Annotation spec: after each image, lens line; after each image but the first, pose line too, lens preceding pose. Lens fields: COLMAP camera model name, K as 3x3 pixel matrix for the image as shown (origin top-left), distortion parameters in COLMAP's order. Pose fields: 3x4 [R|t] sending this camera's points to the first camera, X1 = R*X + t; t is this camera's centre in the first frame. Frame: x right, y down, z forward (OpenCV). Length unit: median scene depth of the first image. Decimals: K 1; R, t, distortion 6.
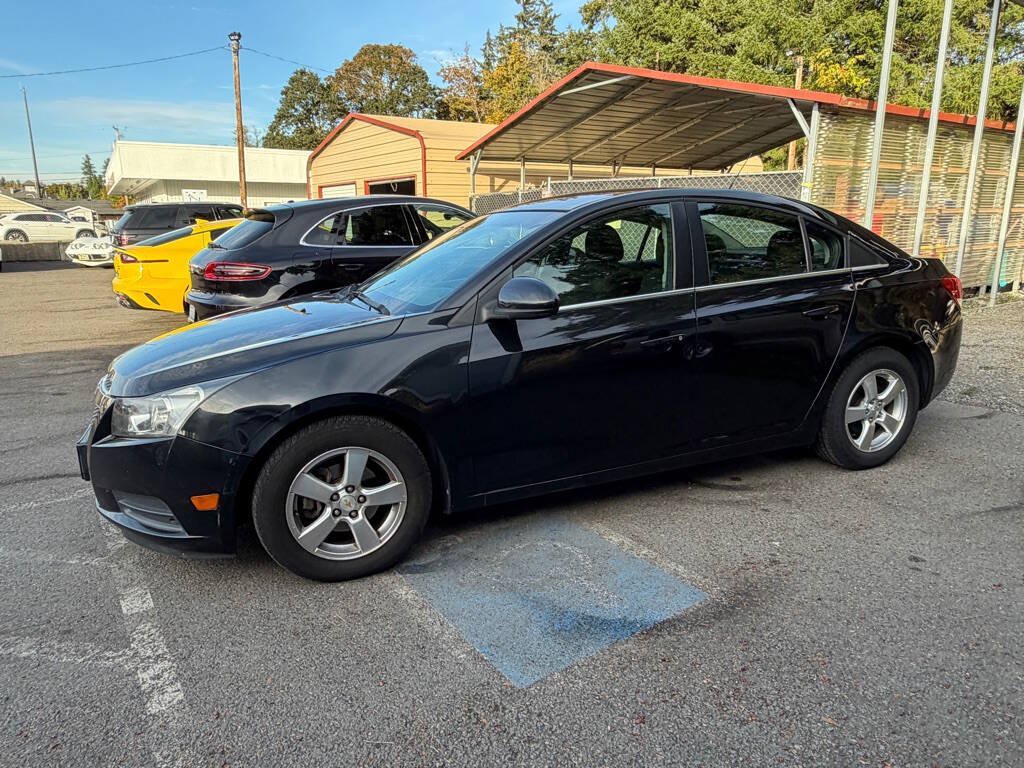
lens RADIAL K [[663.5, 0, 512.9], [0, 663.5, 387.6], [0, 0, 1]] dist [-0.004023, 0.006004]
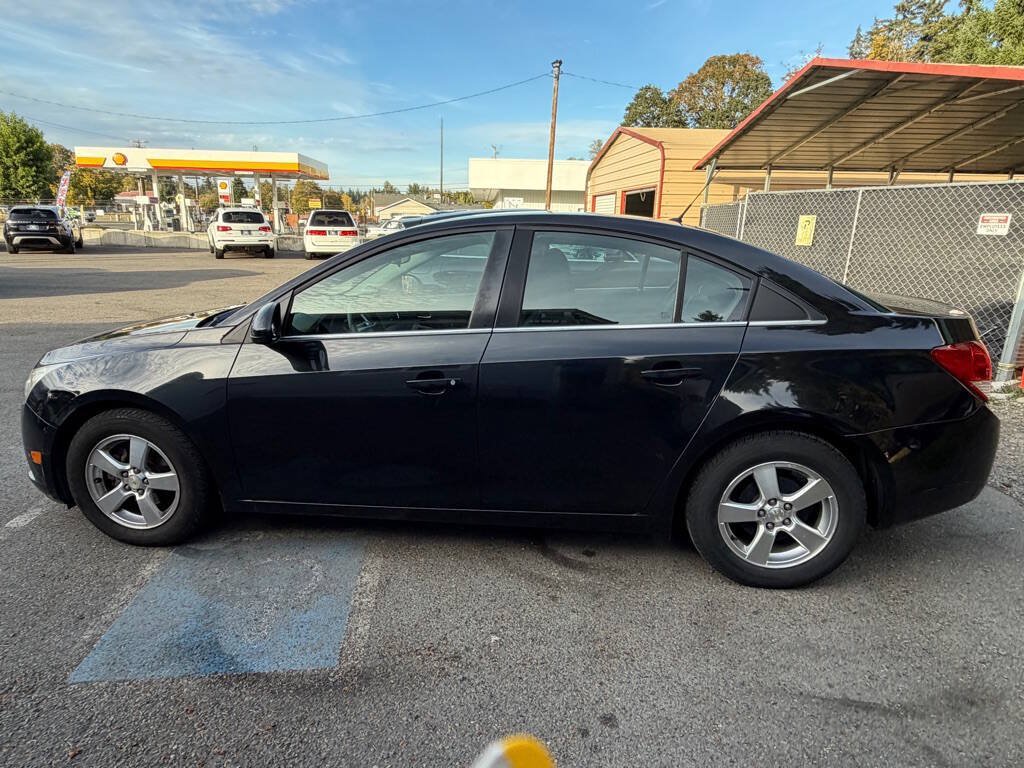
lens RADIAL K [[613.7, 0, 507.9], [0, 613.7, 388.0], [0, 0, 1]] dist [0.001373, -0.000873]
pose [[0.871138, 0.145414, -0.469013, 0.266011], [-0.139022, 0.989104, 0.048445, -0.044256], [0.470947, 0.023001, 0.881862, 0.111817]]
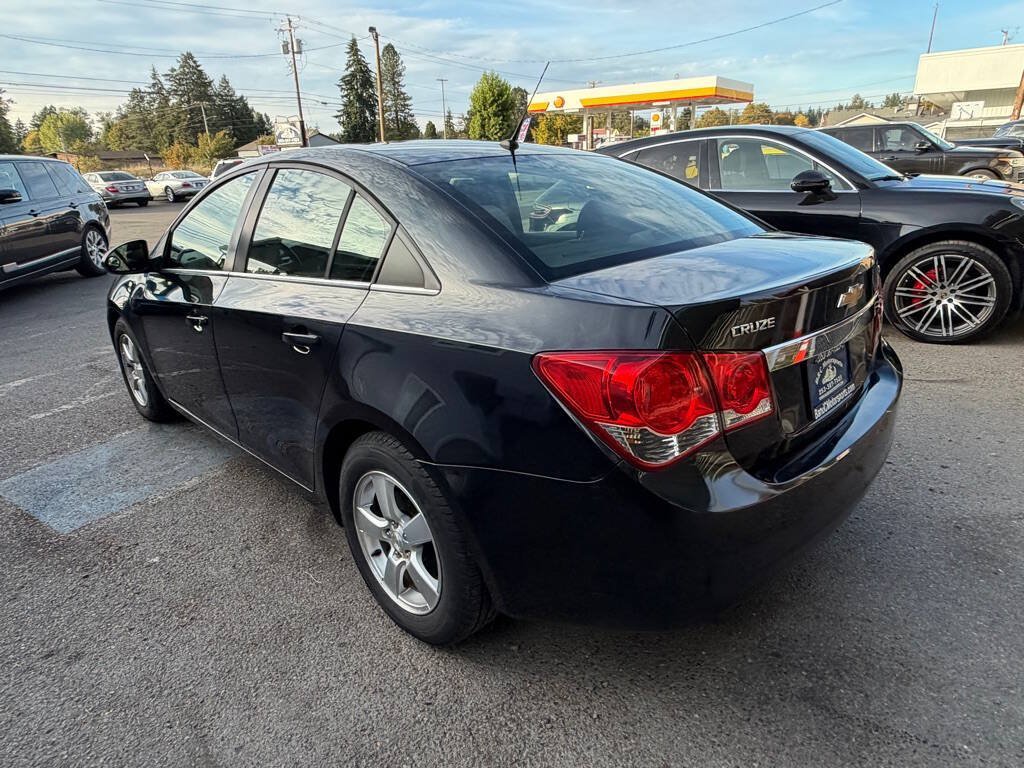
lens RADIAL K [[613.7, 0, 504.8], [0, 613.7, 385.0], [0, 0, 1]] dist [0.001373, -0.000873]
pose [[0.374404, 0.312617, -0.872979, 0.453098], [-0.188053, 0.947490, 0.258648, -0.111605], [0.907996, 0.067327, 0.413533, 0.388663]]
